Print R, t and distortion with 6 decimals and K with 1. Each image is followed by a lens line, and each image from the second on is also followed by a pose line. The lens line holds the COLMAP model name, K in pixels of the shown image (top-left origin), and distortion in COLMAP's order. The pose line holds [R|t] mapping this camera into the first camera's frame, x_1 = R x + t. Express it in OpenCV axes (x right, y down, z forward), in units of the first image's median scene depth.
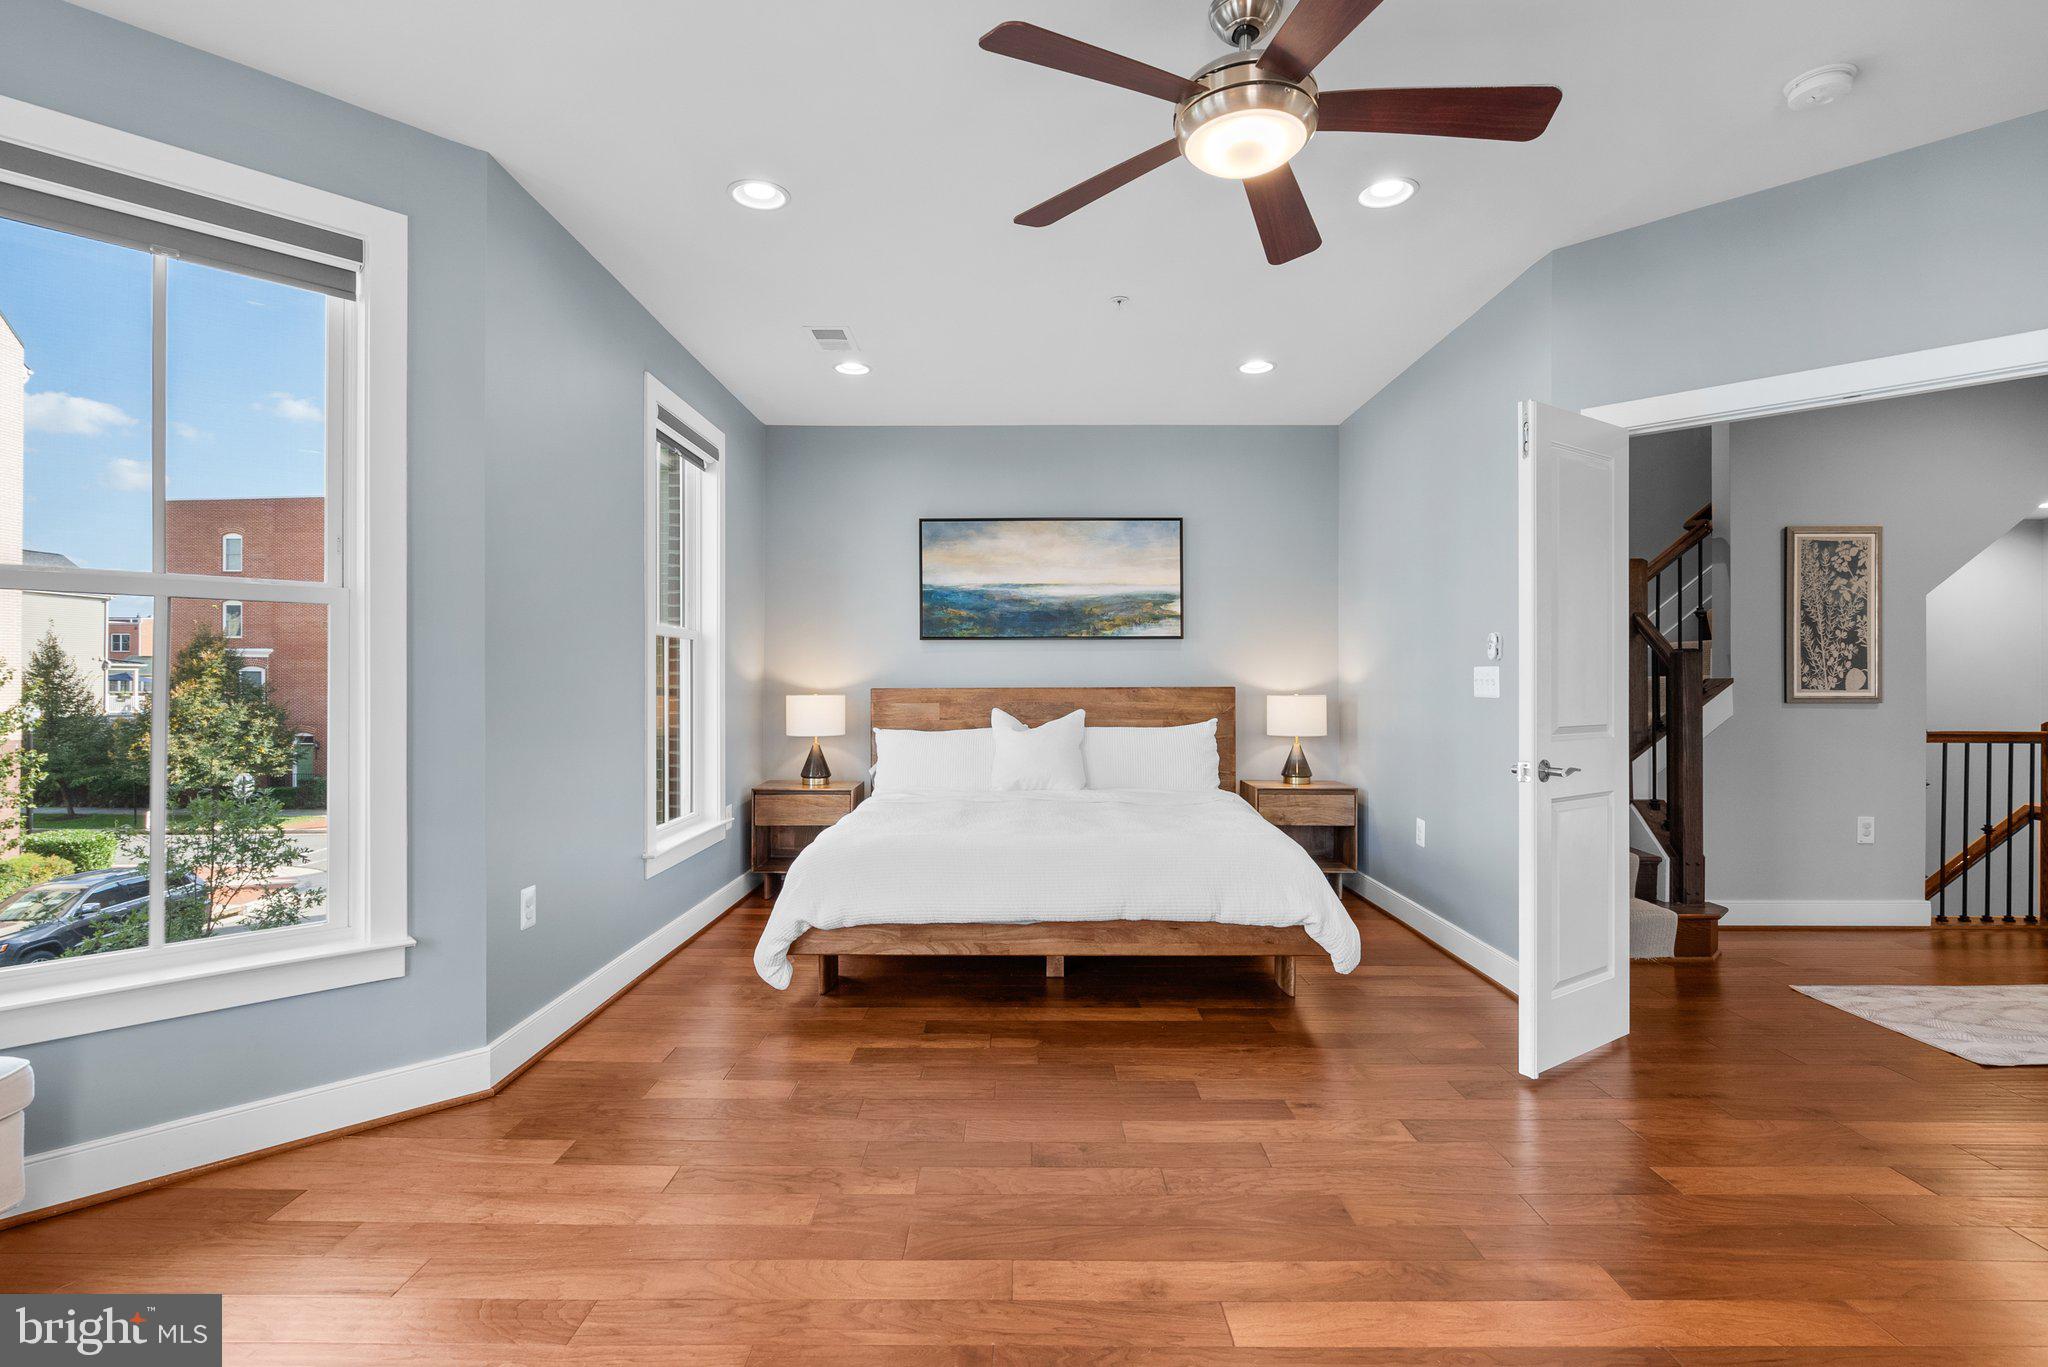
lens RADIAL K [[943.4, 0, 1017.6], [0, 943.4, 679.4], [0, 0, 1]] dist [-0.007637, 0.004324]
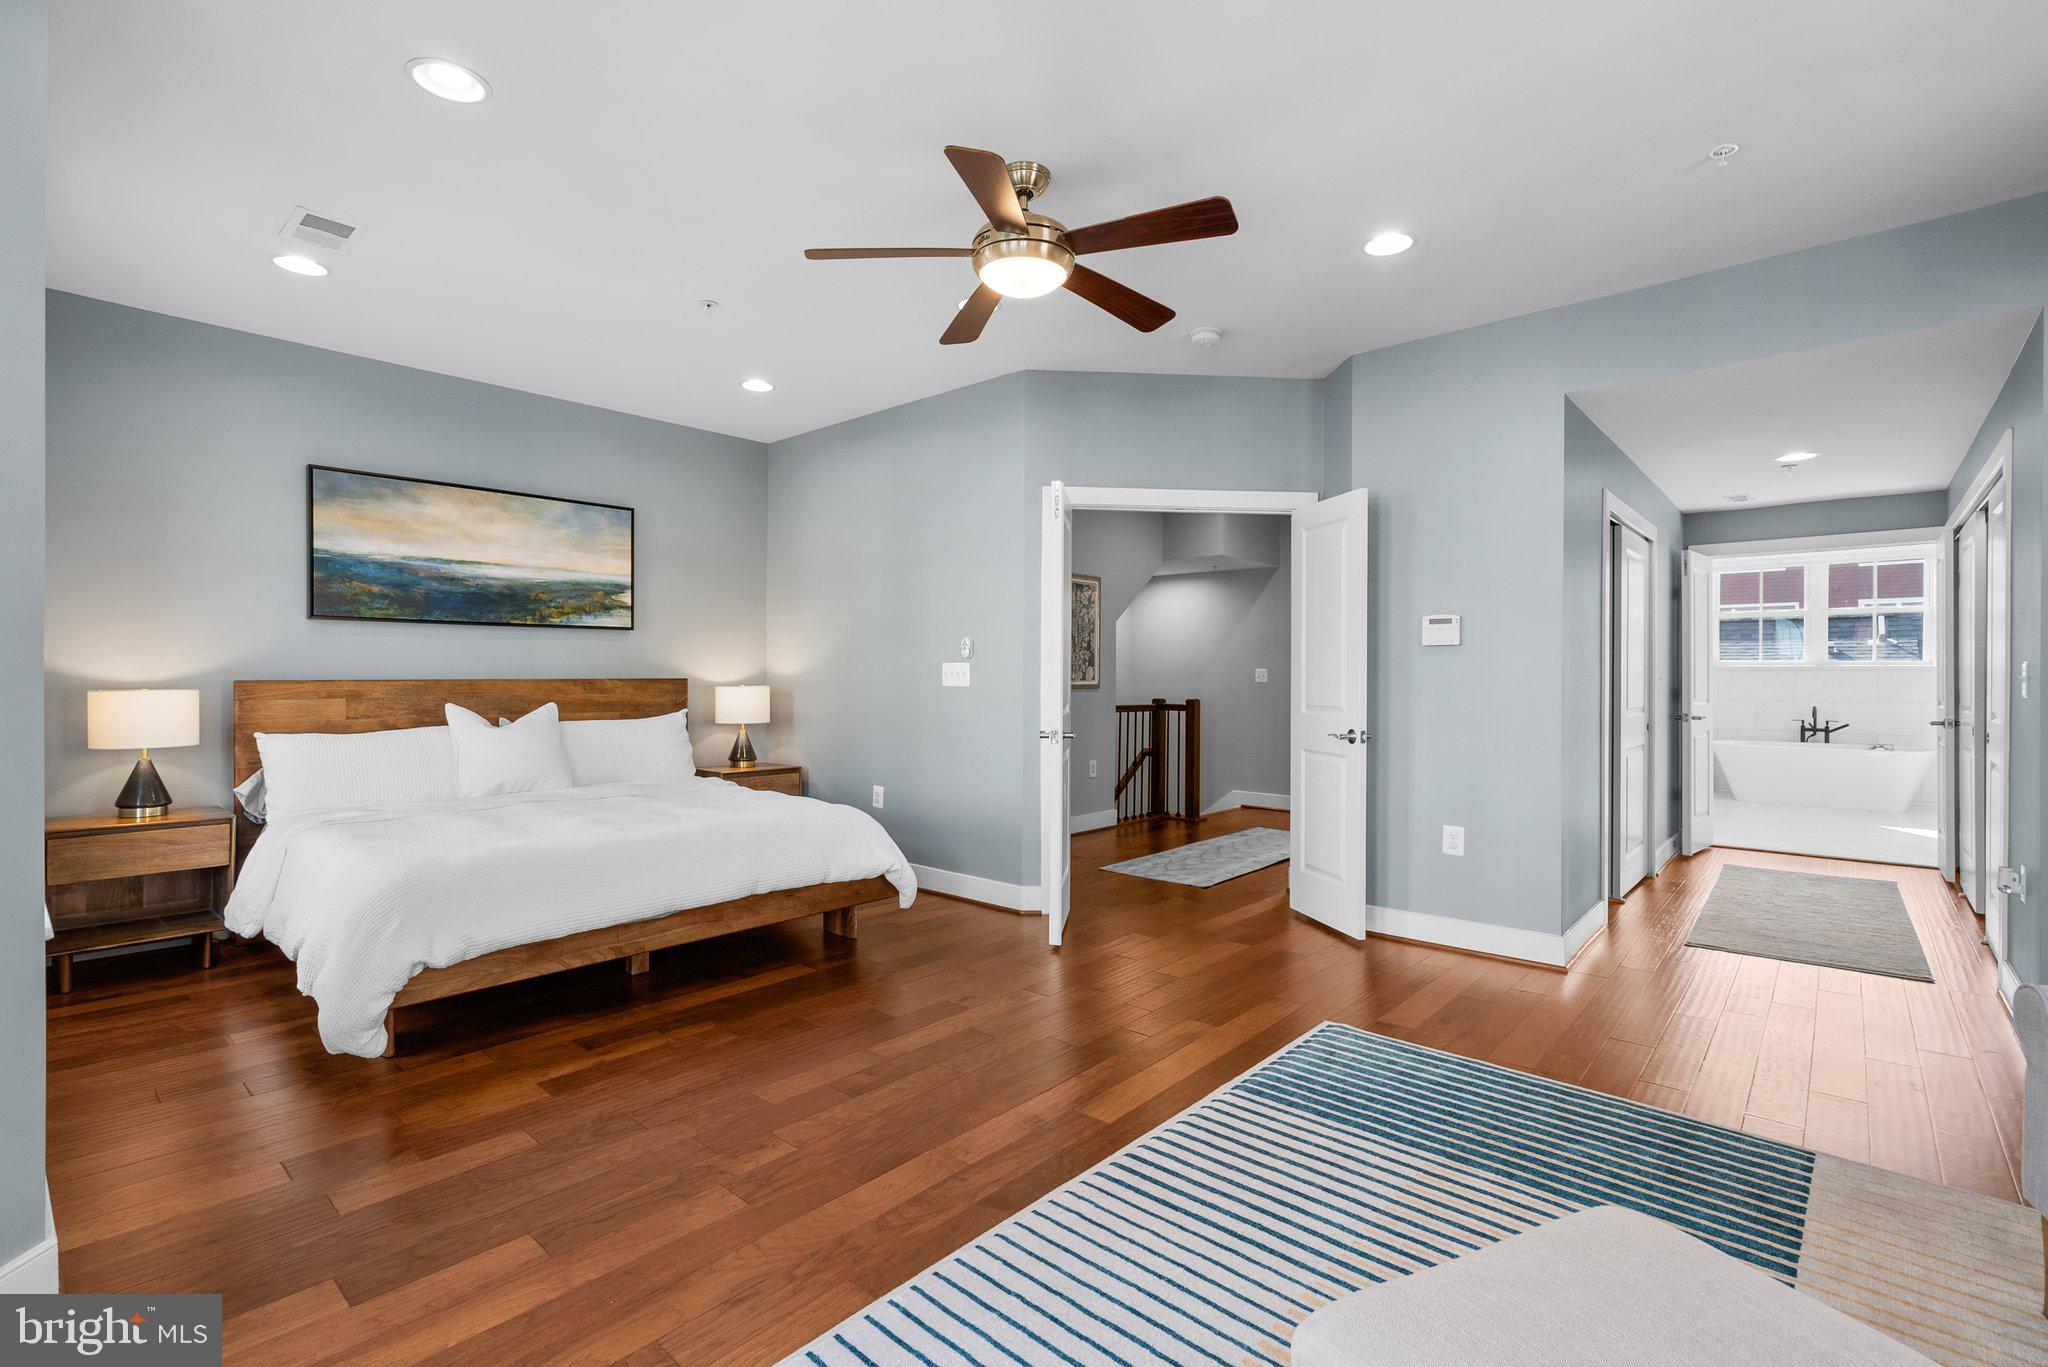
lens RADIAL K [[943.4, 0, 1014.7], [0, 943.4, 673.7], [0, 0, 1]] dist [-0.007637, 0.004324]
pose [[0.661097, 0.003103, 0.750294, -0.345418], [-0.004594, 0.999989, -0.000088, 0.001271], [-0.750286, -0.003389, 0.661104, 0.047945]]
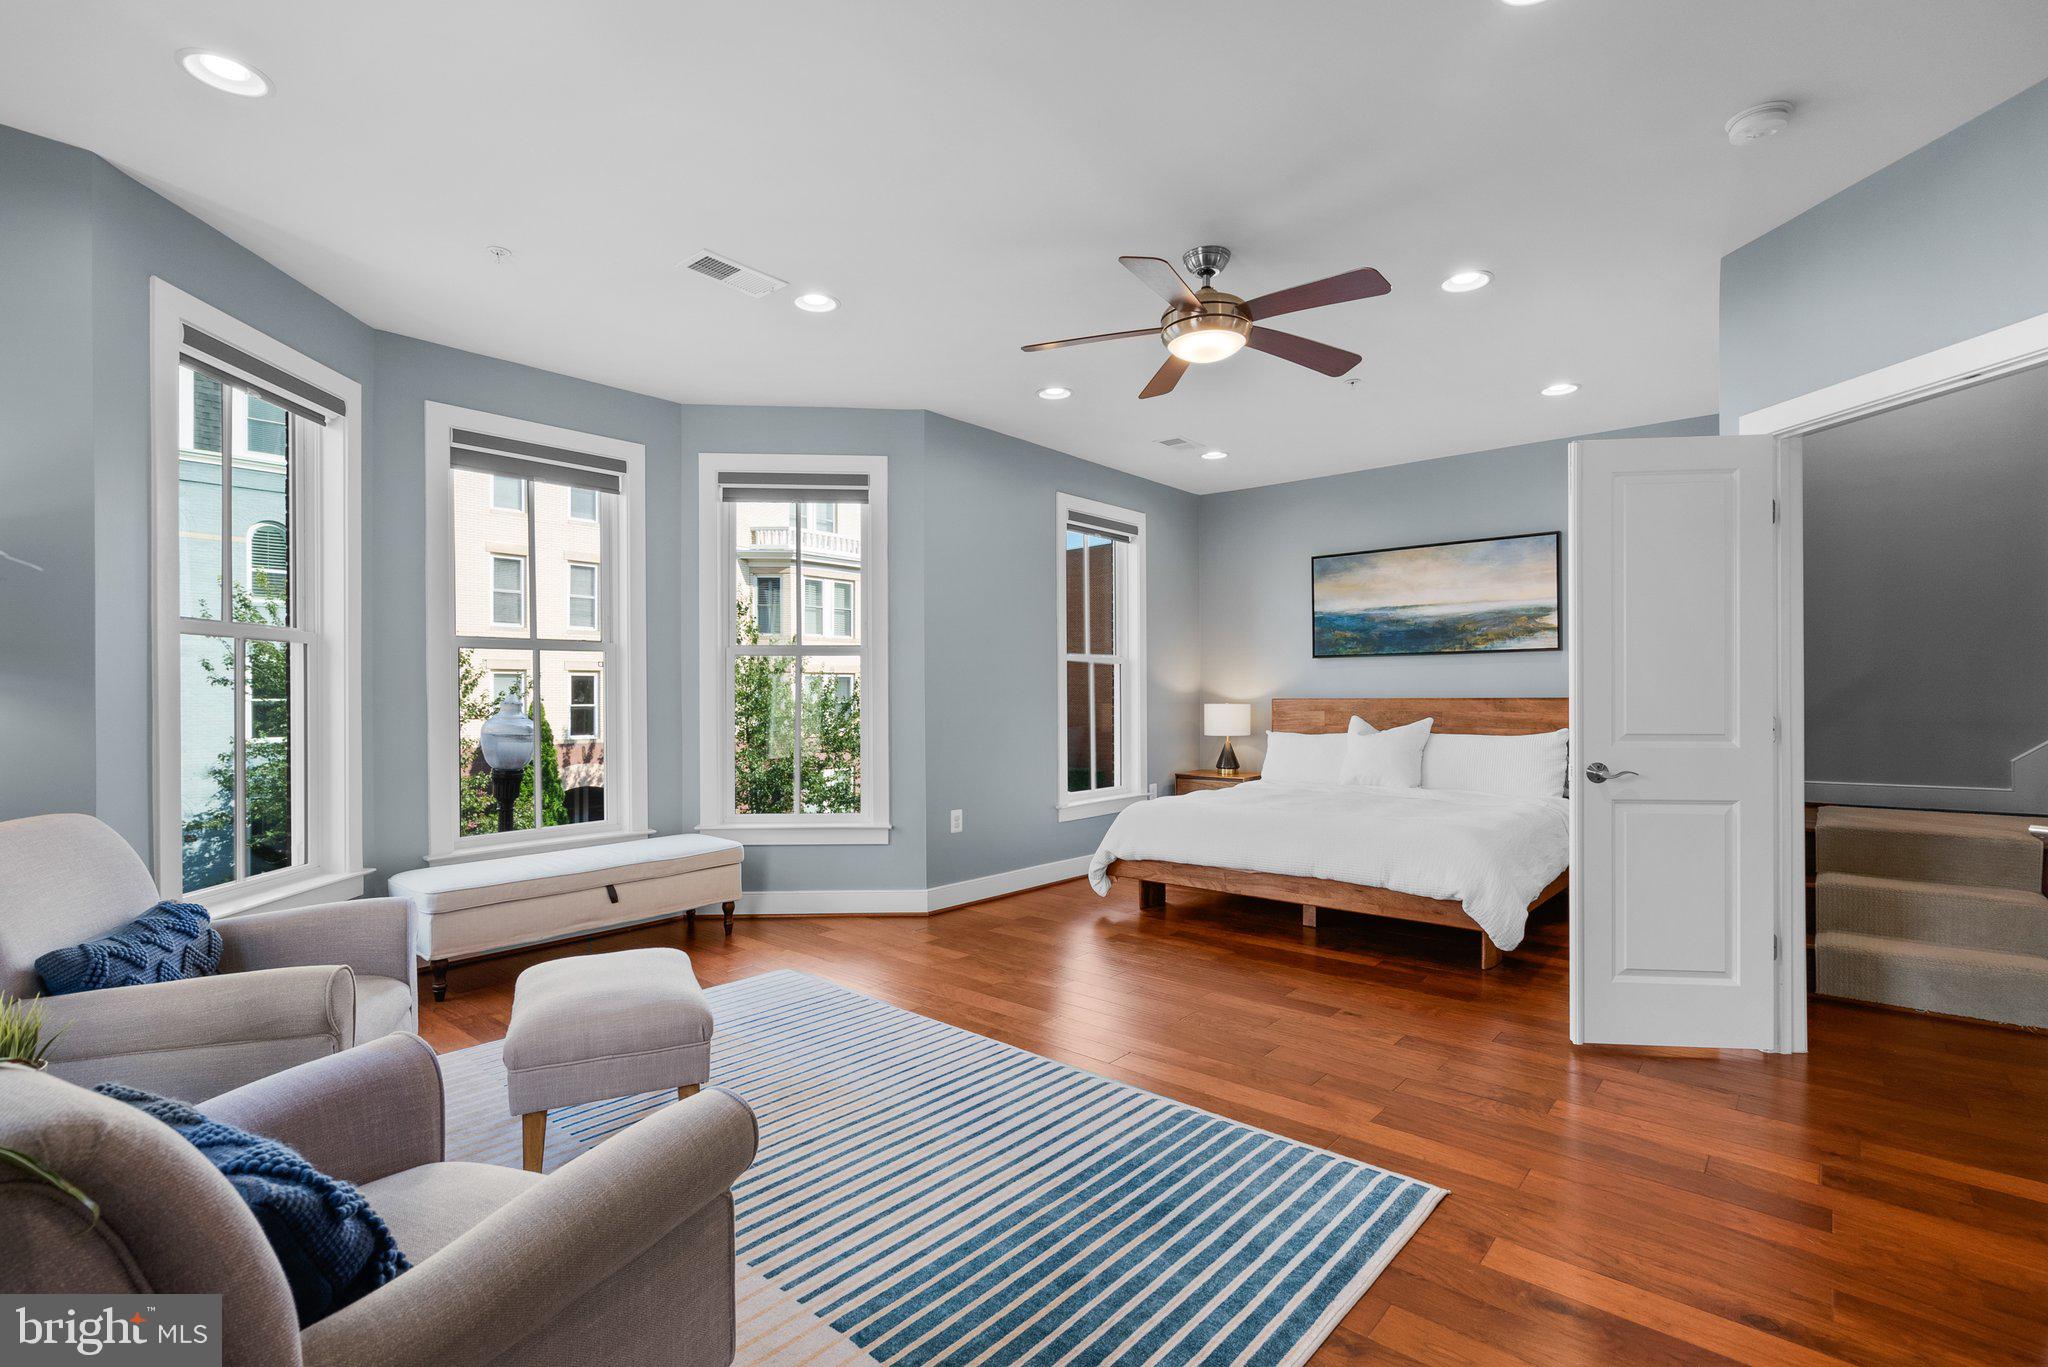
lens RADIAL K [[943.4, 0, 1020.6], [0, 943.4, 697.8], [0, 0, 1]] dist [-0.007637, 0.004324]
pose [[0.758084, 0.001058, -0.652157, 0.450450], [0.003929, 0.999973, 0.006189, -0.000618], [0.652146, -0.007254, 0.758059, -0.166357]]
